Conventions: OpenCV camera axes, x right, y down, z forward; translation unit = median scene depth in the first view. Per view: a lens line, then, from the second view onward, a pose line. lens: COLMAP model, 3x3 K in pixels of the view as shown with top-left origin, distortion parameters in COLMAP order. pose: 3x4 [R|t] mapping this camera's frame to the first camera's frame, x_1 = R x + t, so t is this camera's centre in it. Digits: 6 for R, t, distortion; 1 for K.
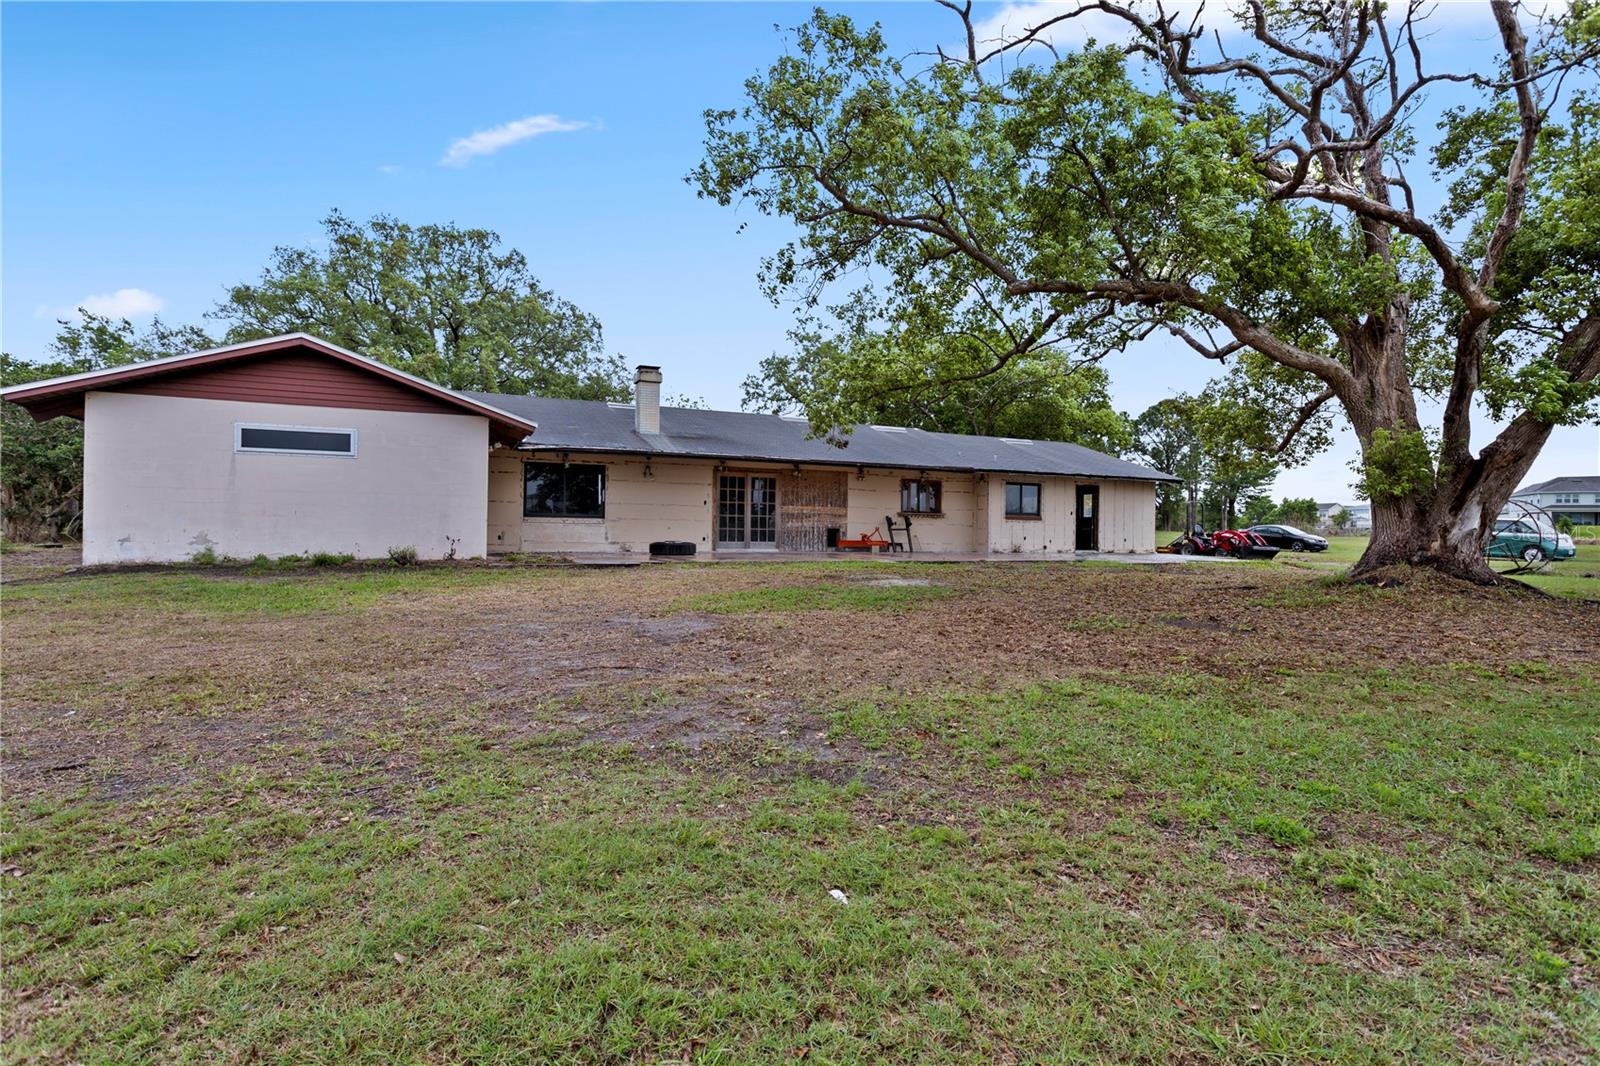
lens RADIAL K [[824.3, 0, 813.8], [0, 824.3, 525.5], [0, 0, 1]] dist [-0.024435, 0.006329]
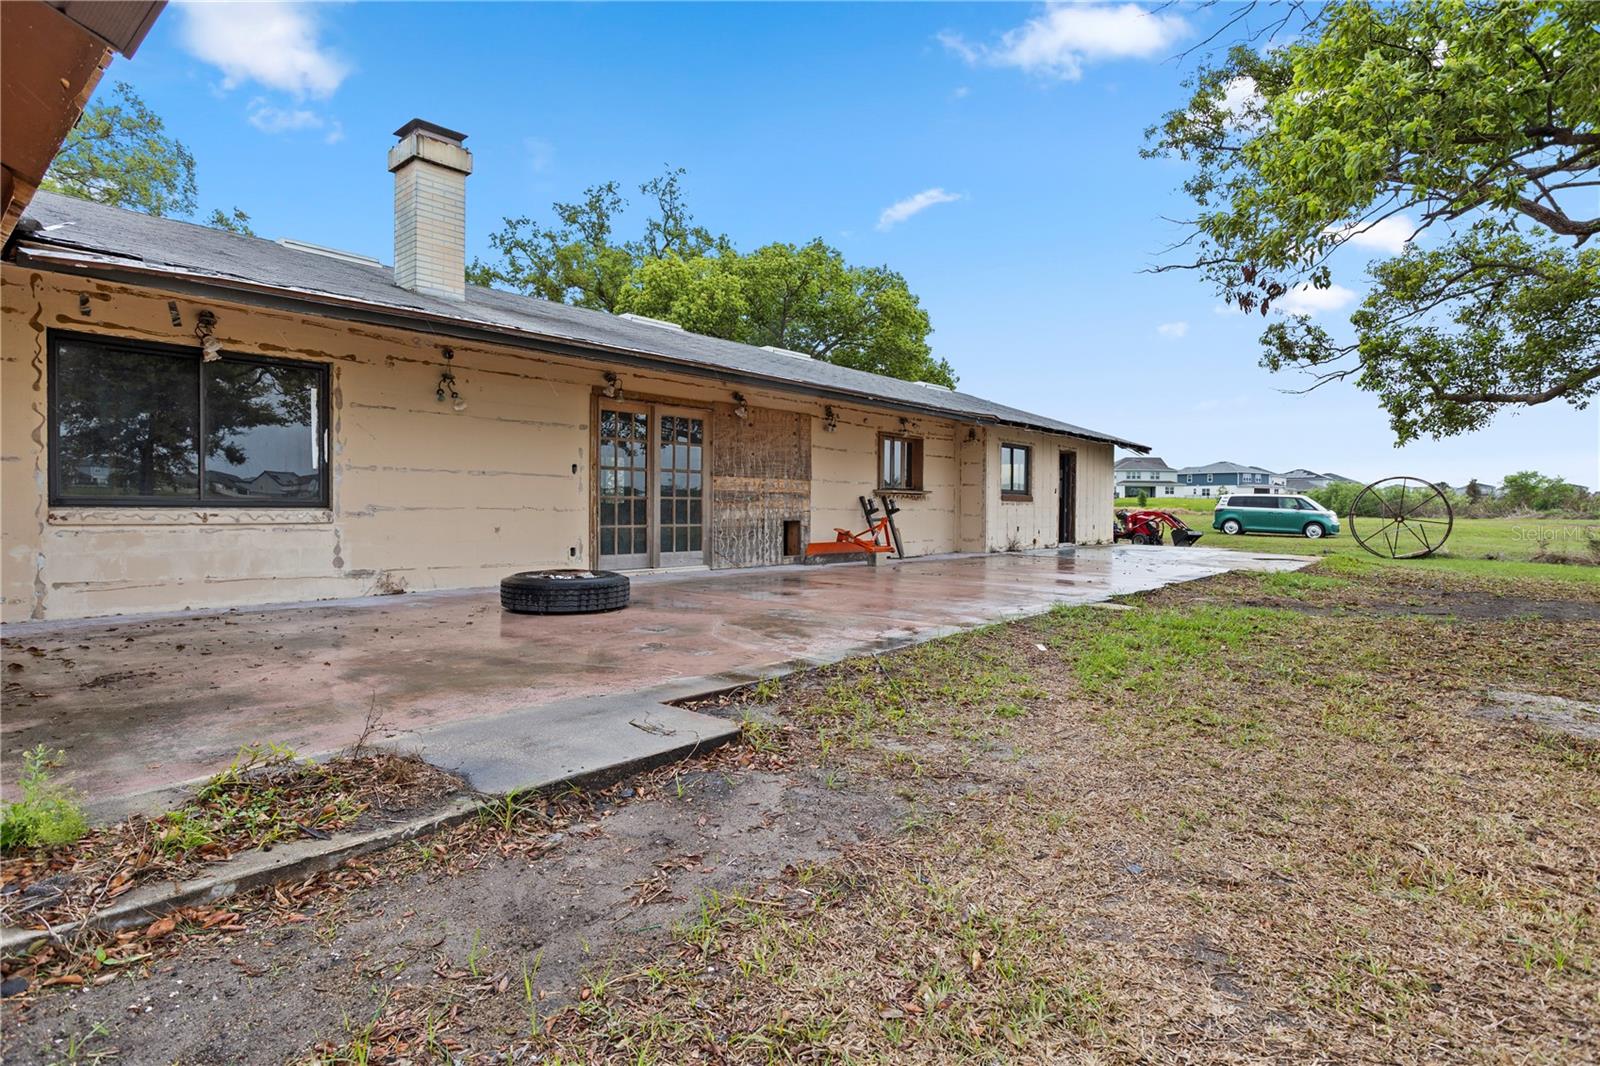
lens RADIAL K [[824.3, 0, 802.1], [0, 824.3, 516.6], [0, 0, 1]] dist [-0.024435, 0.006329]
pose [[0.909742, -0.012542, 0.414985, -0.188158], [0.003198, 0.999726, 0.023204, -0.011109], [-0.415162, -0.019782, 0.909532, 0.513012]]
